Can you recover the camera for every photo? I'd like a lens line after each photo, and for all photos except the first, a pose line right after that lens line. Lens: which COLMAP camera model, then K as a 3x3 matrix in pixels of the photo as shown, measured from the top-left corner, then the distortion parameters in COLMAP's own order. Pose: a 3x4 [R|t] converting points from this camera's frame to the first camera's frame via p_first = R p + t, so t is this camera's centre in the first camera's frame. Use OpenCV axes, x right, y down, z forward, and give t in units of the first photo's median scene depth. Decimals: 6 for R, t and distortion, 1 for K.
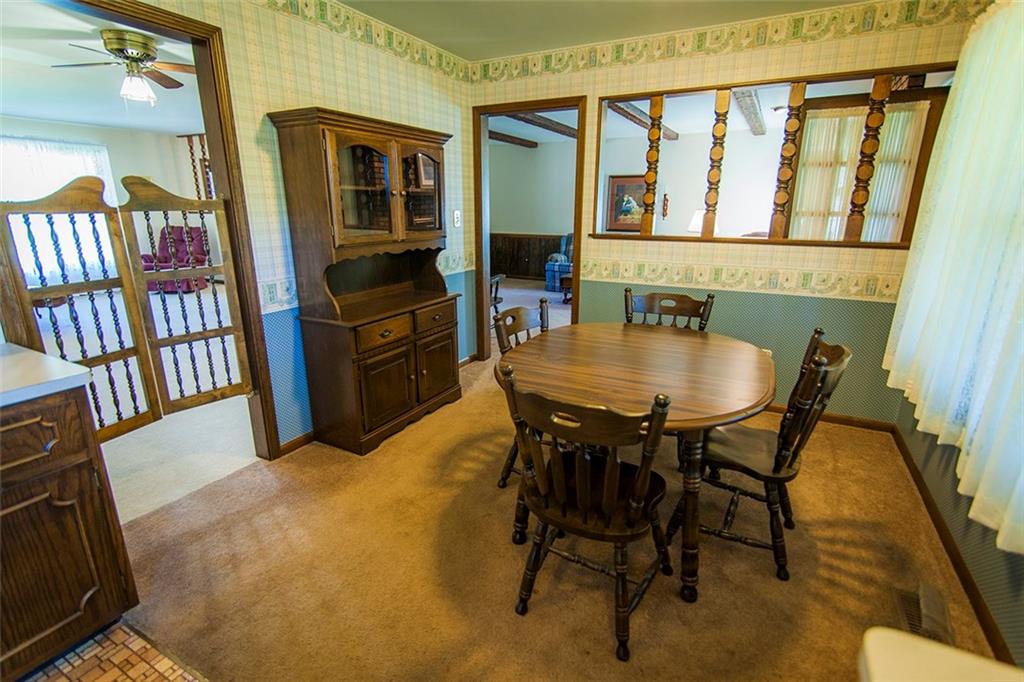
lens RADIAL K [[487.6, 0, 512.0], [0, 487.6, 341.0], [0, 0, 1]] dist [-0.001928, -0.000271]
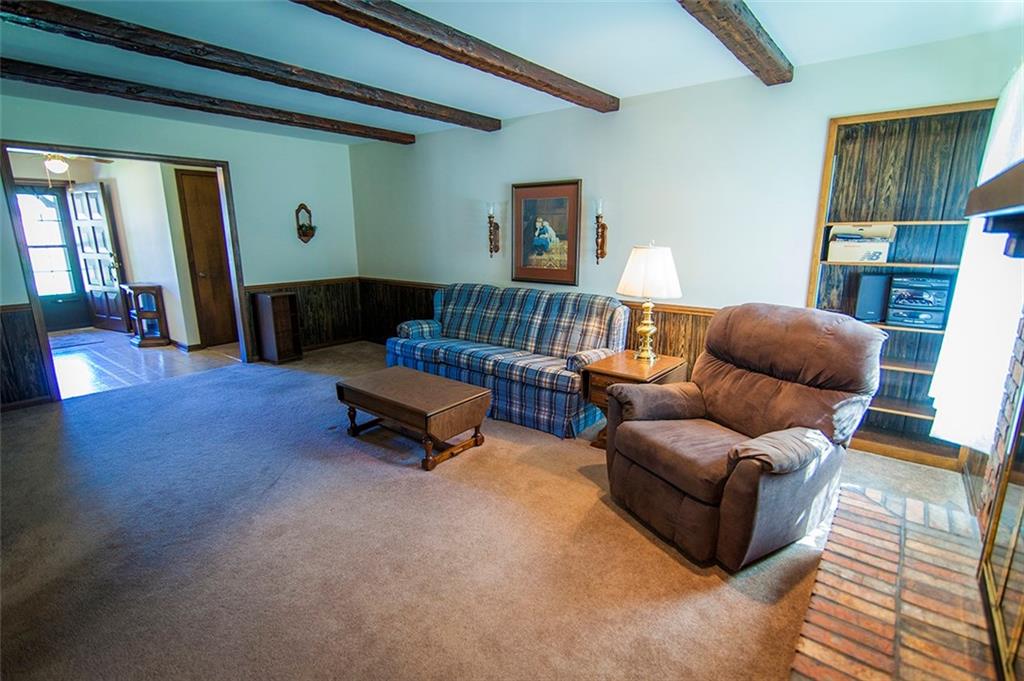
lens RADIAL K [[487.6, 0, 512.0], [0, 487.6, 340.5], [0, 0, 1]] dist [-0.001928, -0.000271]
pose [[0.984089, 0.032826, -0.174615, 0.811462], [-0.041042, 0.998204, -0.043649, -0.361178], [0.172868, 0.050121, 0.983669, 1.218827]]
